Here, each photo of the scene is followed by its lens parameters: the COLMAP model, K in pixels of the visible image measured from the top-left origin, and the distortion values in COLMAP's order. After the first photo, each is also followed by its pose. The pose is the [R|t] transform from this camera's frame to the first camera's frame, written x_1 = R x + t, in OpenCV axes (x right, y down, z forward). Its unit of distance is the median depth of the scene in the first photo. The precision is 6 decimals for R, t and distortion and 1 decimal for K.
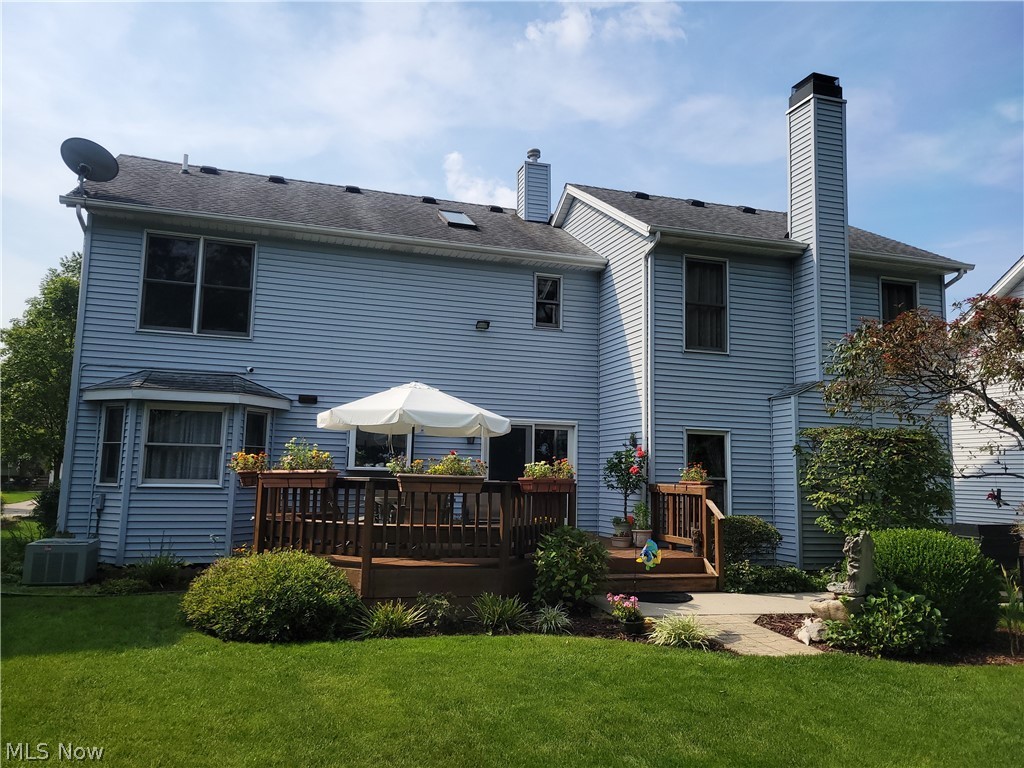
lens RADIAL K [[754.4, 0, 498.5], [0, 754.4, 383.3], [0, 0, 1]] dist [0.058649, -0.029507]
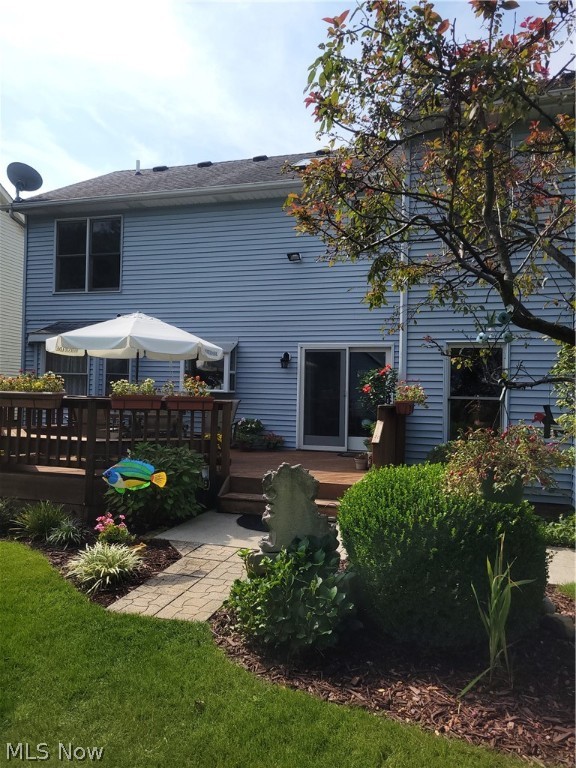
lens RADIAL K [[565.8, 0, 288.0], [0, 565.8, 384.0], [0, 0, 1]] dist [0.058649, -0.029507]
pose [[0.828040, -0.014638, -0.560478, 0.464281], [0.063759, 0.995633, 0.068193, 0.051559], [0.557032, -0.092202, 0.825357, 0.346465]]
